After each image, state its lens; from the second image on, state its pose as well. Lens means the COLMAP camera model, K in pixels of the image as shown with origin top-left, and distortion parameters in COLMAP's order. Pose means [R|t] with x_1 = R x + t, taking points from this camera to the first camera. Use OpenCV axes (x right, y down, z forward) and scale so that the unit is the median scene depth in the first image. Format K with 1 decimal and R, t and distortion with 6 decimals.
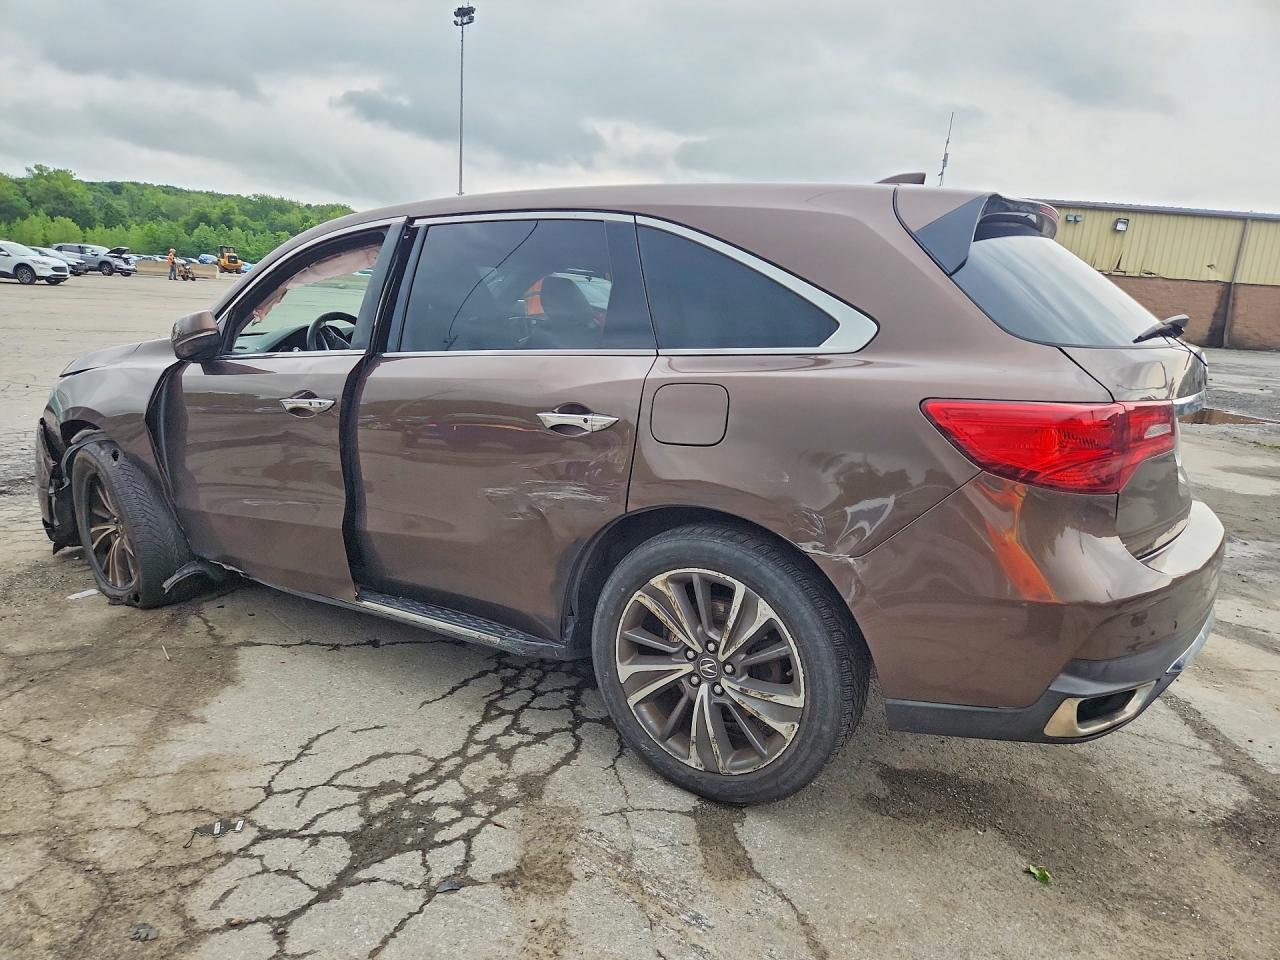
lens RADIAL K [[884.4, 0, 633.5], [0, 884.4, 511.4], [0, 0, 1]] dist [0.025512, -0.017585]
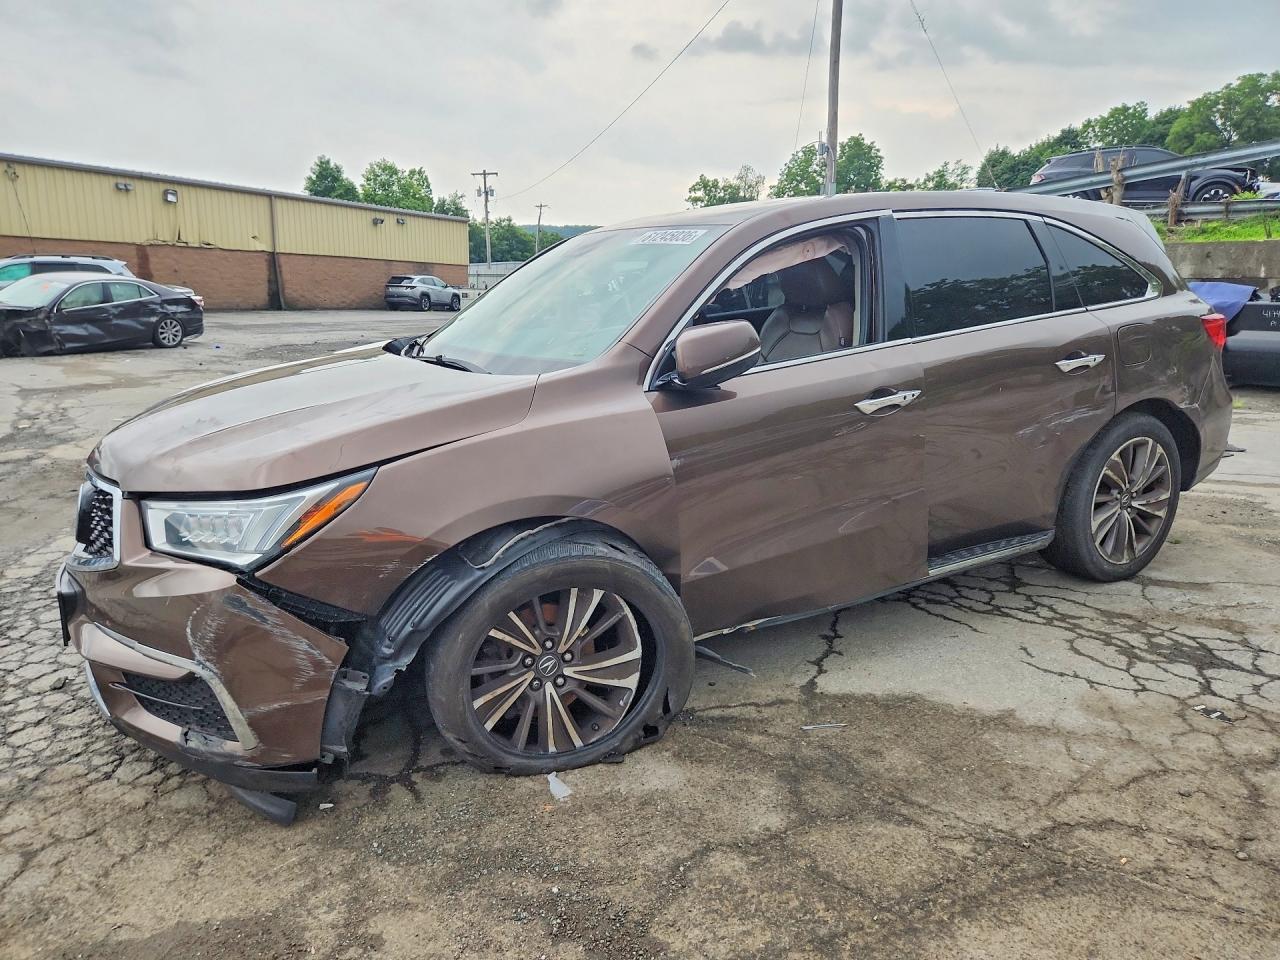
lens RADIAL K [[884.4, 0, 633.5], [0, 884.4, 511.4], [0, 0, 1]] dist [0.025512, -0.017585]
pose [[0.447640, -0.269850, 0.852525, -1.544331], [0.241641, 0.954415, 0.175221, -0.276395], [-0.860946, 0.127569, 0.492441, 0.876573]]
